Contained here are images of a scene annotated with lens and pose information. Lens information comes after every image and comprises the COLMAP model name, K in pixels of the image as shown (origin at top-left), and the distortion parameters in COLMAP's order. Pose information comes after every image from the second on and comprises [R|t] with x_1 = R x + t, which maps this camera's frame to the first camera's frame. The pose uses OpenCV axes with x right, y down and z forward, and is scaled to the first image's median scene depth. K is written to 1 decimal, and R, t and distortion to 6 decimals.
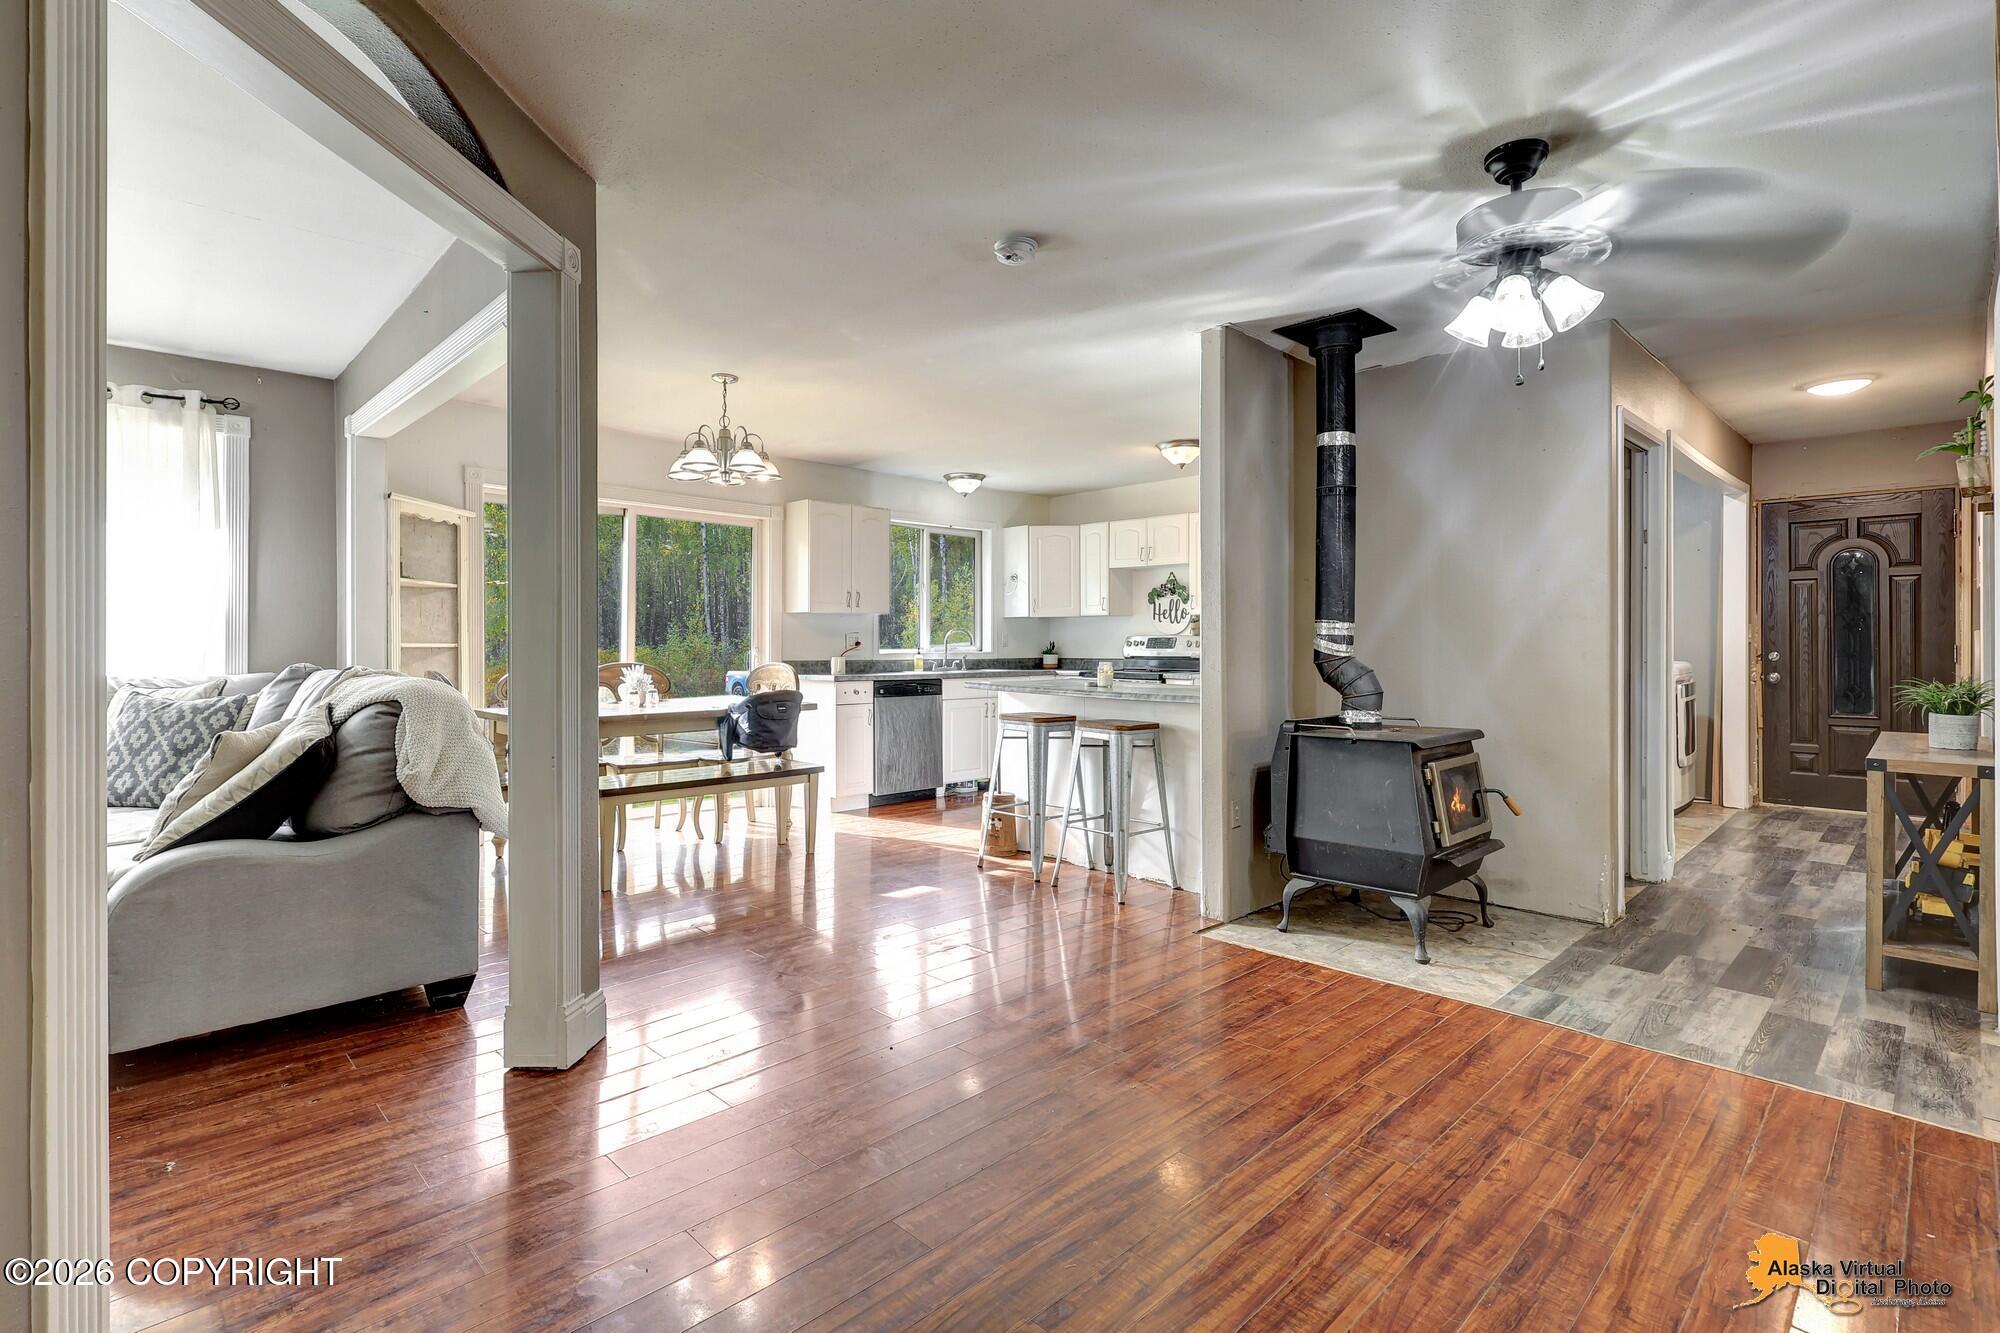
lens RADIAL K [[939.0, 0, 994.5], [0, 939.0, 642.5], [0, 0, 1]] dist [0.002675, 0.000230]
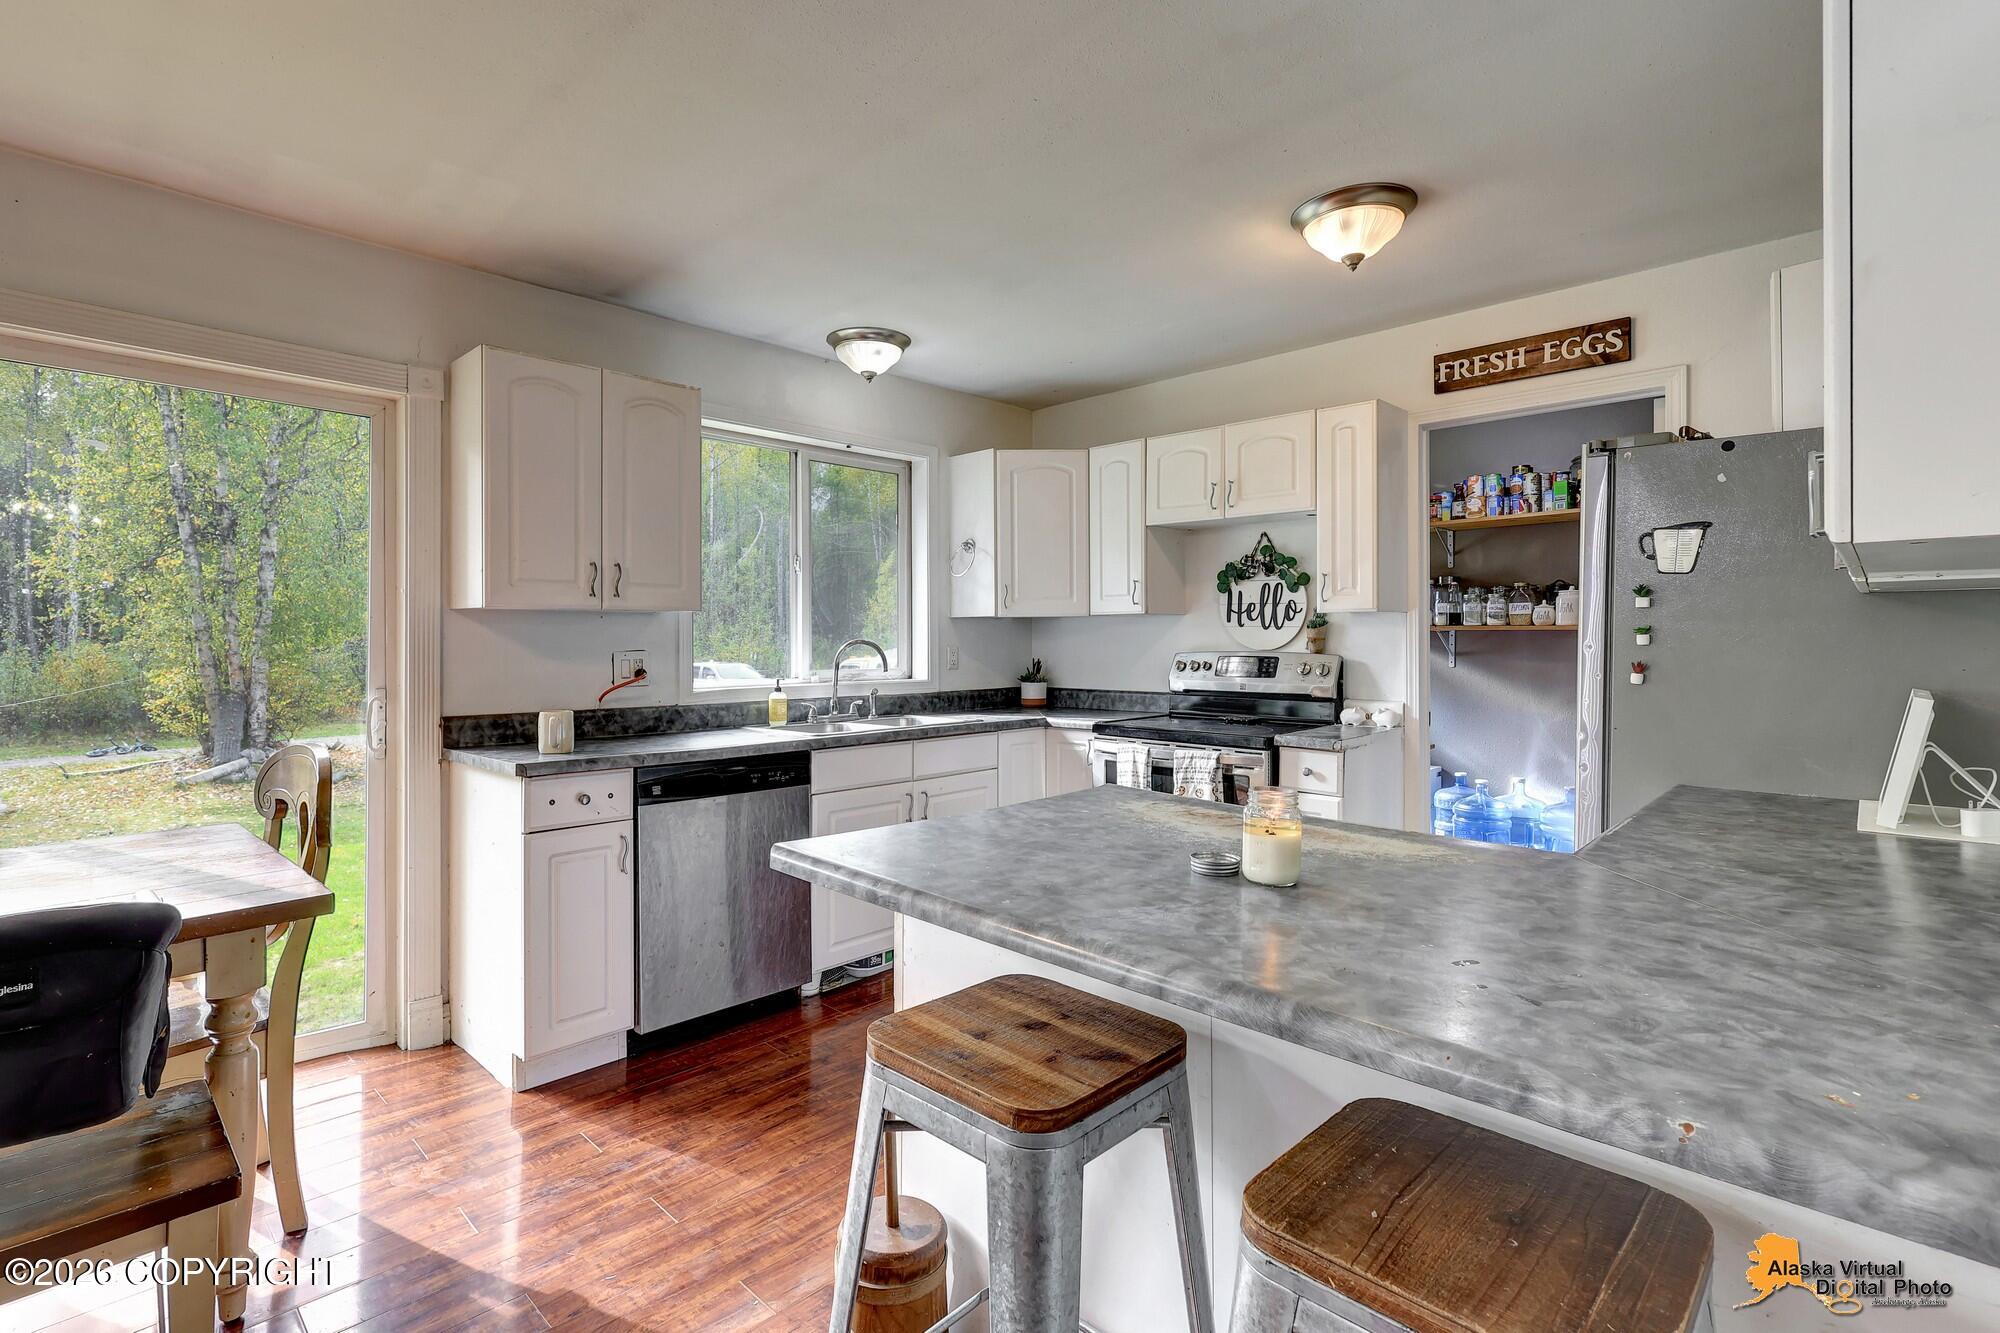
lens RADIAL K [[941.8, 0, 986.9], [0, 941.8, 643.8], [0, 0, 1]] dist [-0.001073, 0.000033]
pose [[0.999648, -0.001074, 0.026499, 0.027615], [0.000959, 0.999990, 0.004343, -0.022688], [-0.026503, -0.004316, 0.999639, 0.741869]]
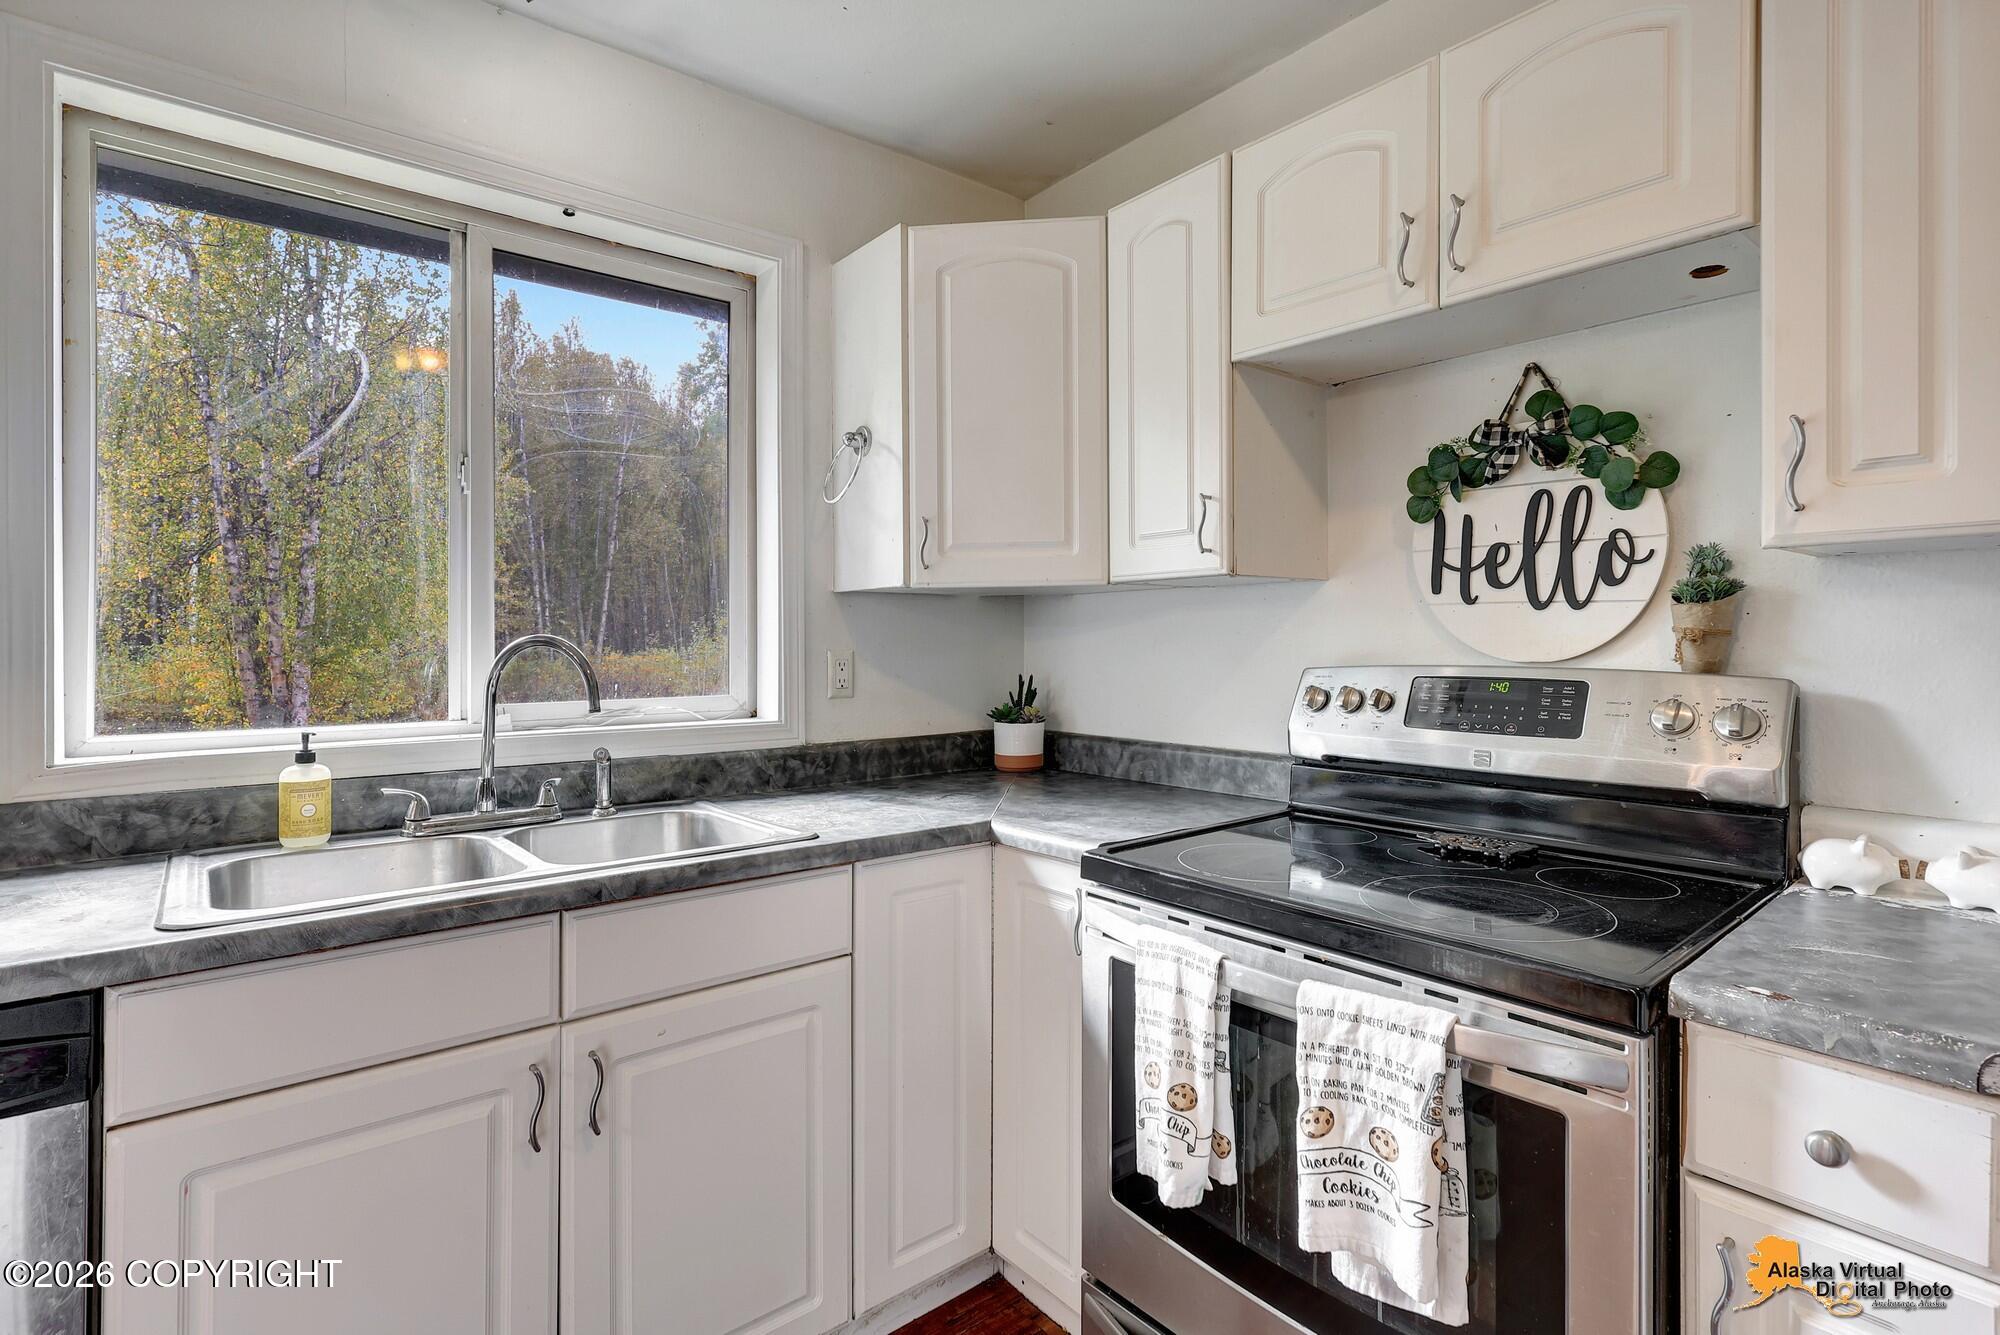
lens RADIAL K [[968.1, 0, 1010.4], [0, 968.1, 642.9], [0, 0, 1]] dist [0.004424, 0.000950]
pose [[0.997254, -0.001329, -0.074048, 0.138365], [0.001382, 0.999999, 0.000671, -0.020432], [0.074047, -0.000772, 0.997254, 1.220164]]
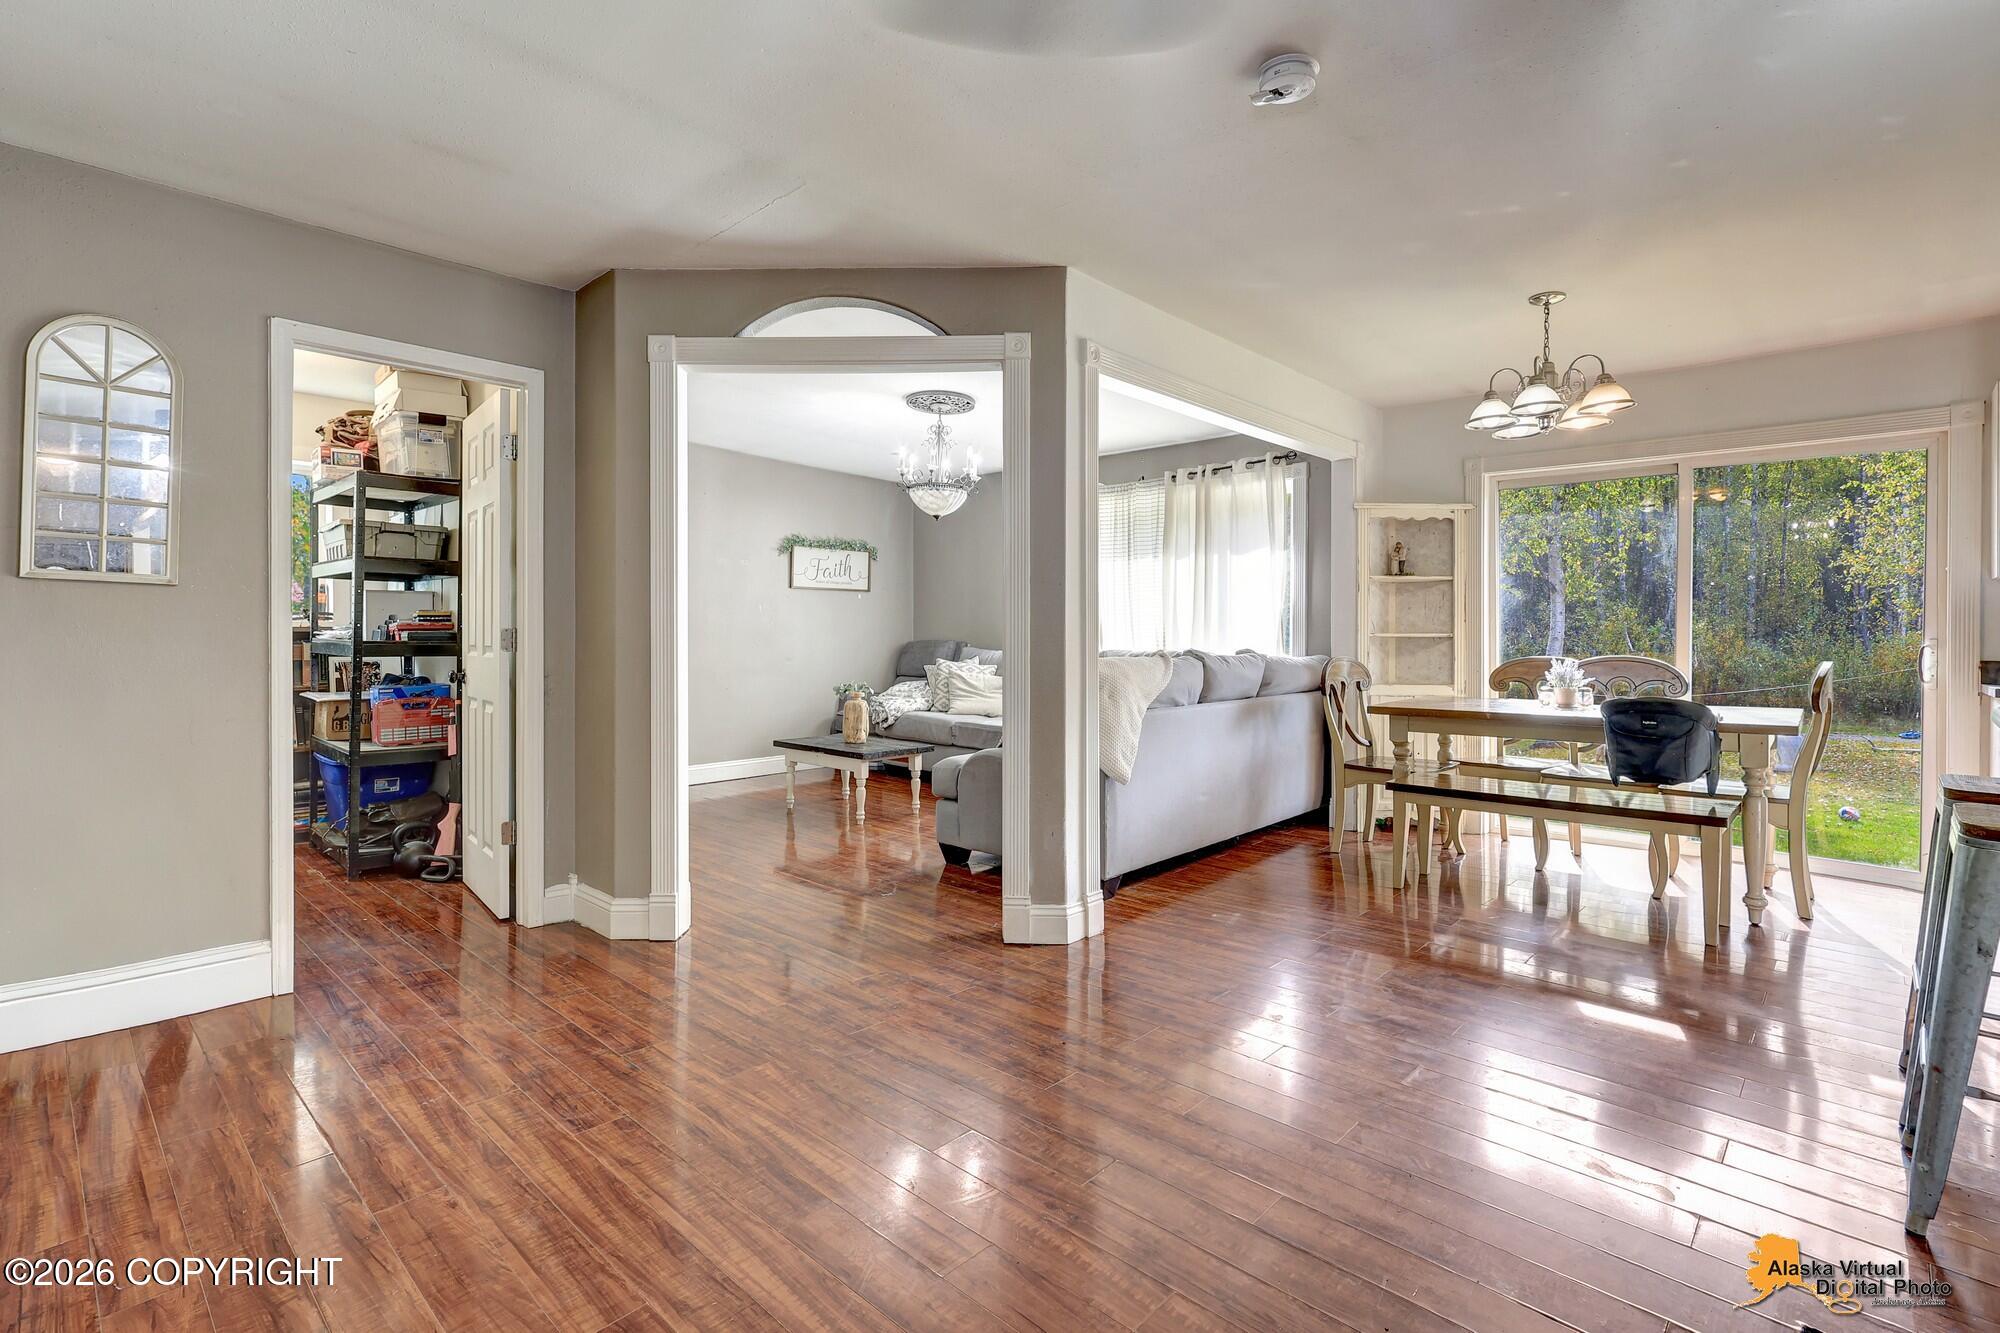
lens RADIAL K [[929.7, 0, 995.5], [0, 929.7, 634.9], [0, 0, 1]] dist [-0.000499, -0.000075]
pose [[0.039142, -0.002341, -0.999231, 0.458955], [0.001375, 0.999996, -0.002289, 0.004902], [0.999233, -0.001284, 0.039145, 0.477119]]
